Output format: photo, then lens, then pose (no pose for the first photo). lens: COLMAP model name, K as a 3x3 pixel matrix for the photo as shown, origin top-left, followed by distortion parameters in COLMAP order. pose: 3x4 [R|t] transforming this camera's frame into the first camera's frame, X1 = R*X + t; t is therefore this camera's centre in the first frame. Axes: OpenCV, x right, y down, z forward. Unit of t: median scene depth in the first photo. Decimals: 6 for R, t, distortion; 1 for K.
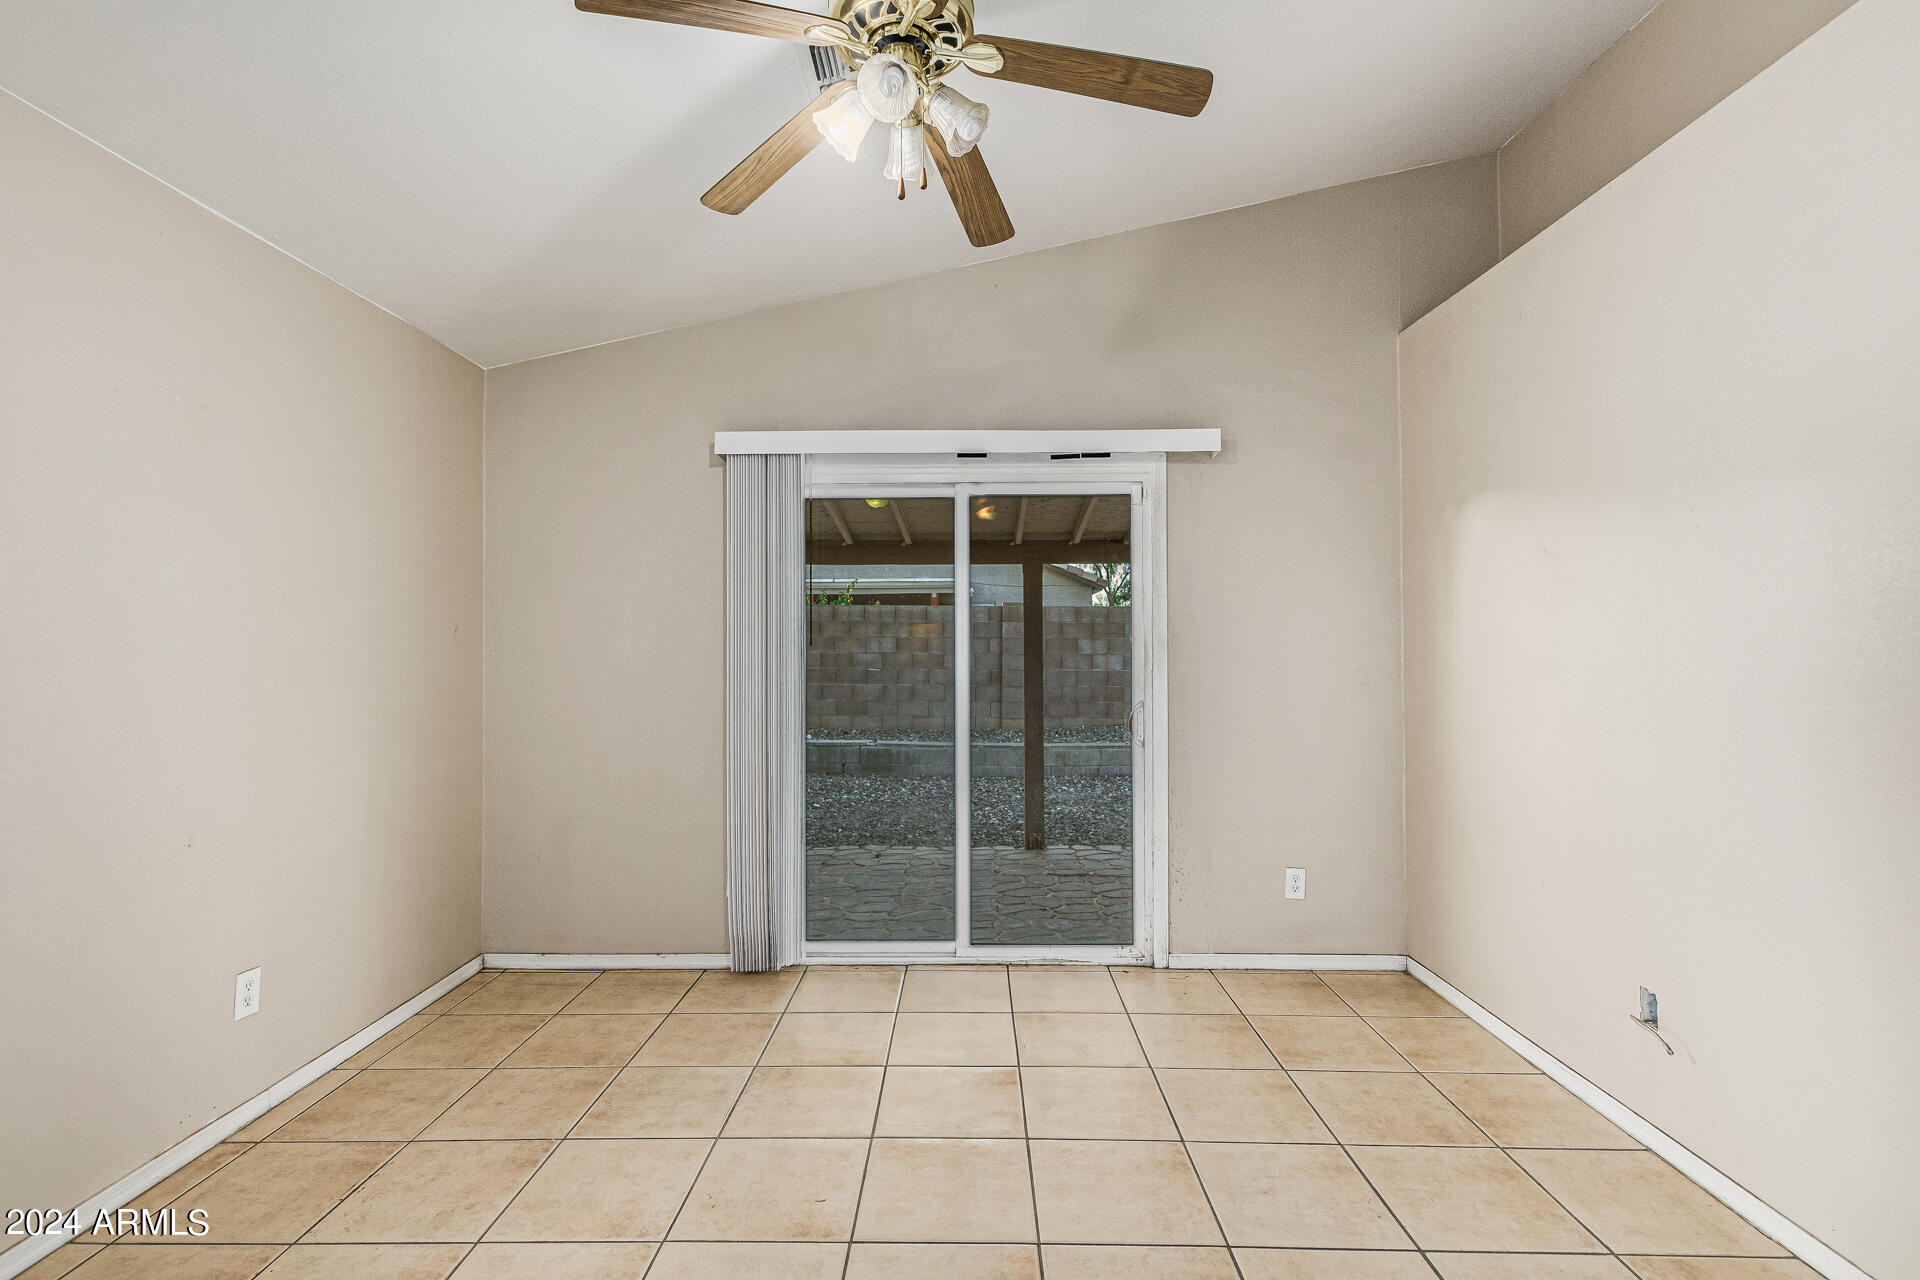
lens RADIAL K [[883.8, 0, 949.7], [0, 883.8, 643.3], [0, 0, 1]] dist [0.014586, -0.004766]
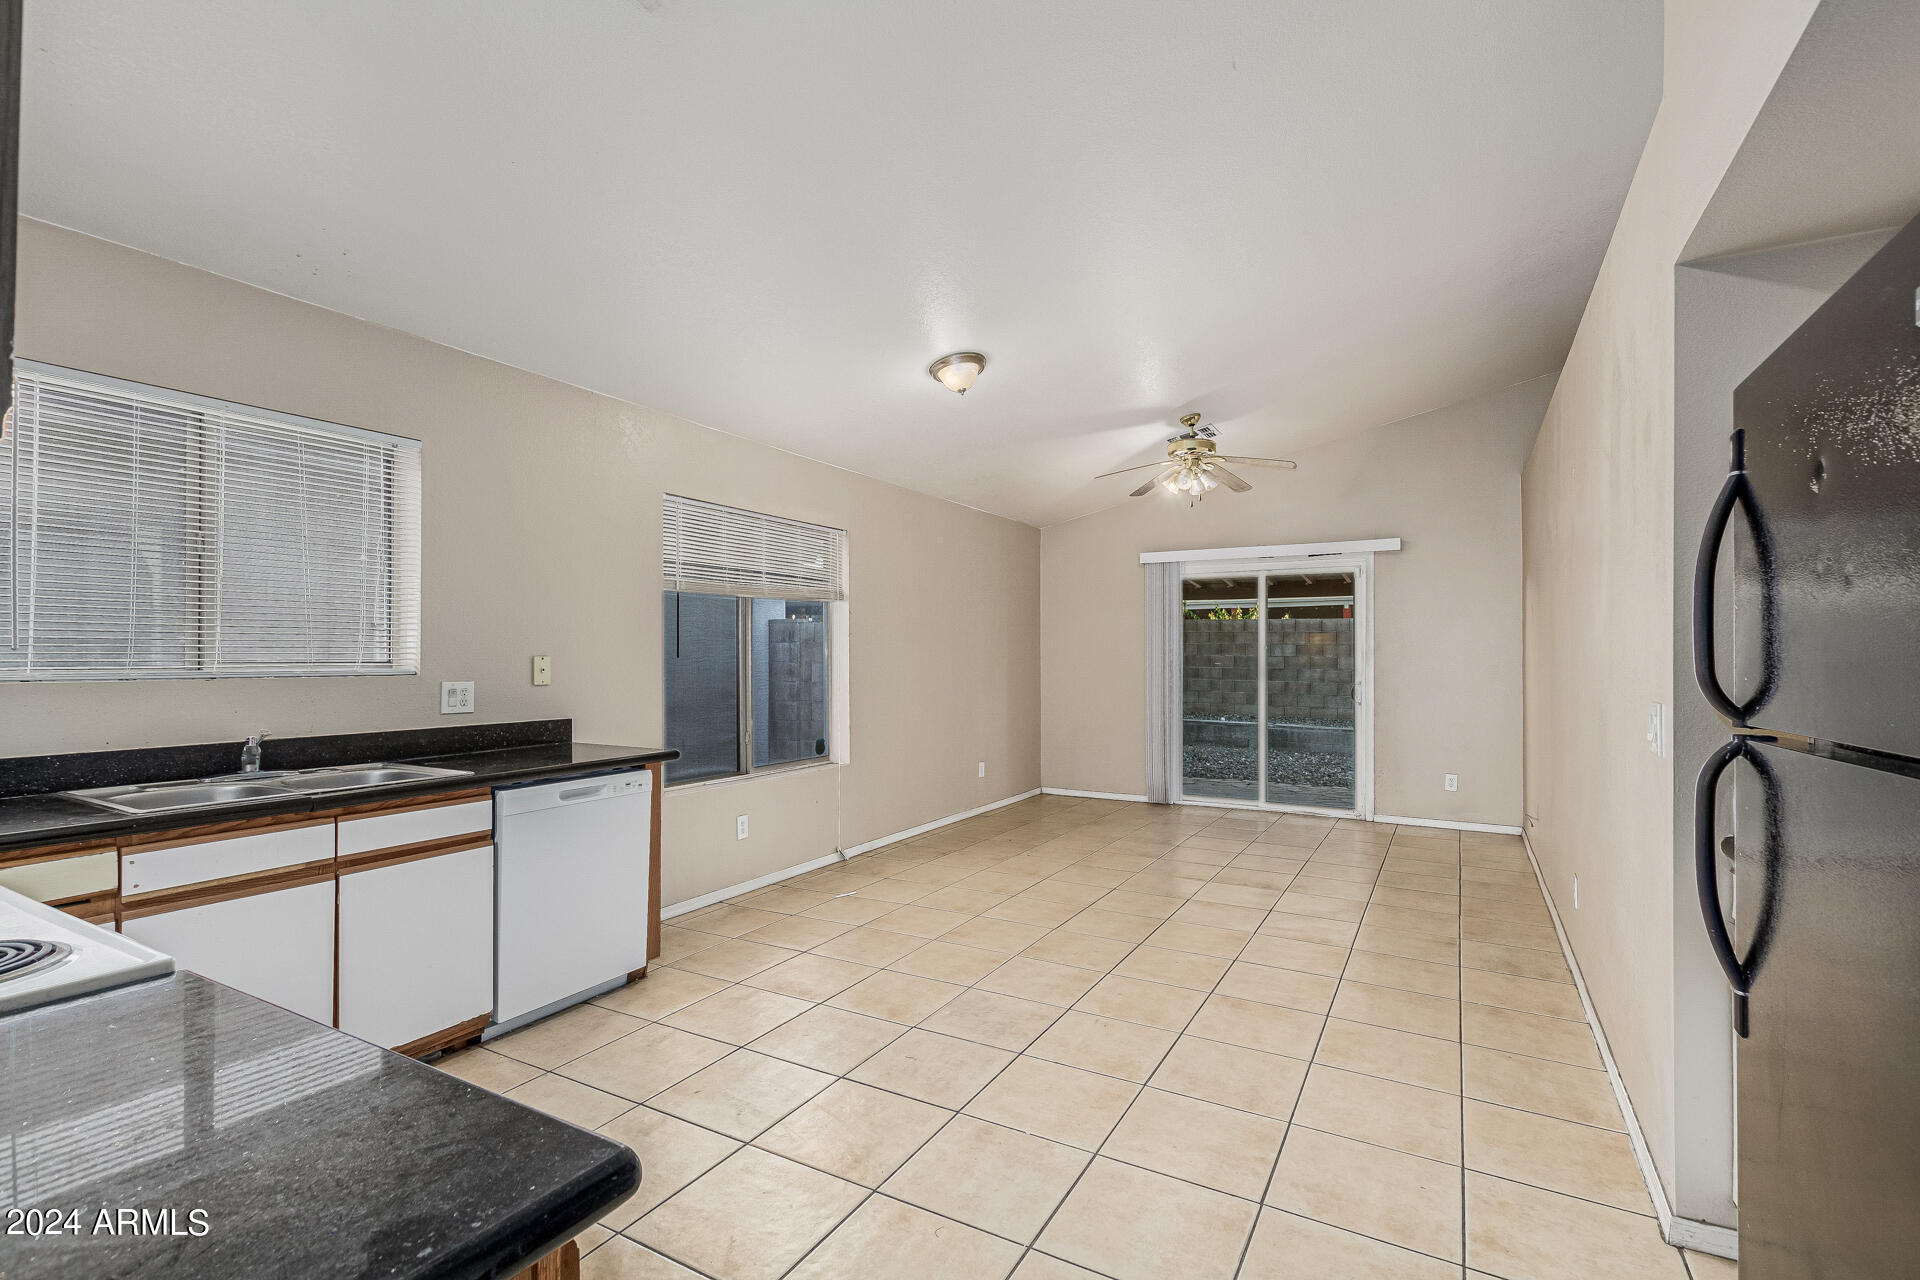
lens RADIAL K [[883.8, 0, 961.8], [0, 883.8, 646.8], [0, 0, 1]] dist [0.014586, -0.004766]
pose [[0.882612, -0.001029, -0.470101, 0.126059], [0.000897, 0.999999, -0.000506, -0.003249], [0.470101, 0.000025, 0.882613, -0.383153]]
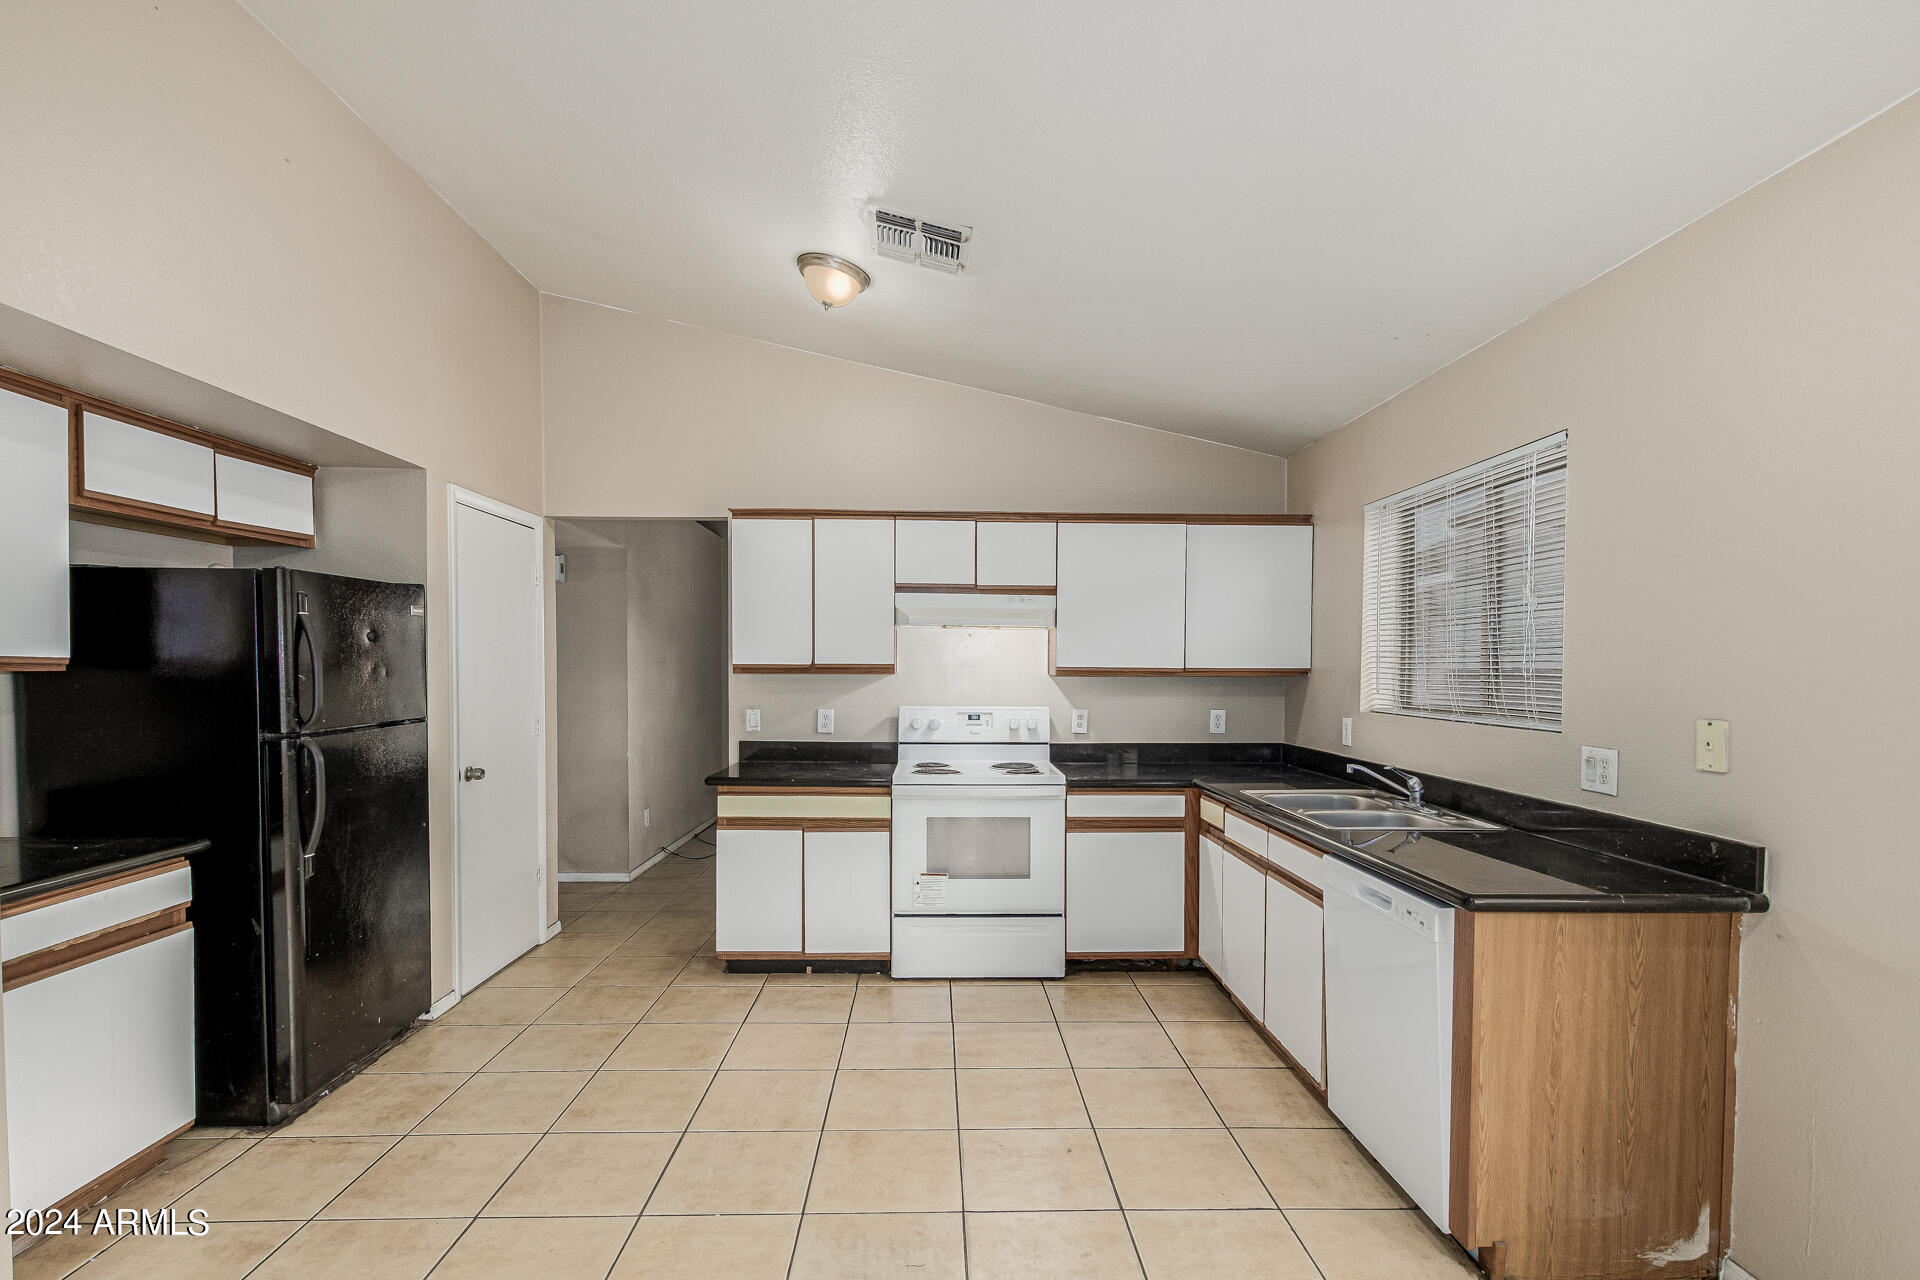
lens RADIAL K [[883.8, 0, 959.3], [0, 883.8, 647.0], [0, 0, 1]] dist [0.014586, -0.004766]
pose [[-0.998349, -0.002230, -0.057399, -0.383671], [-0.000750, 0.999667, -0.025781, -0.032761], [0.057437, -0.025696, -0.998018, 1.208577]]
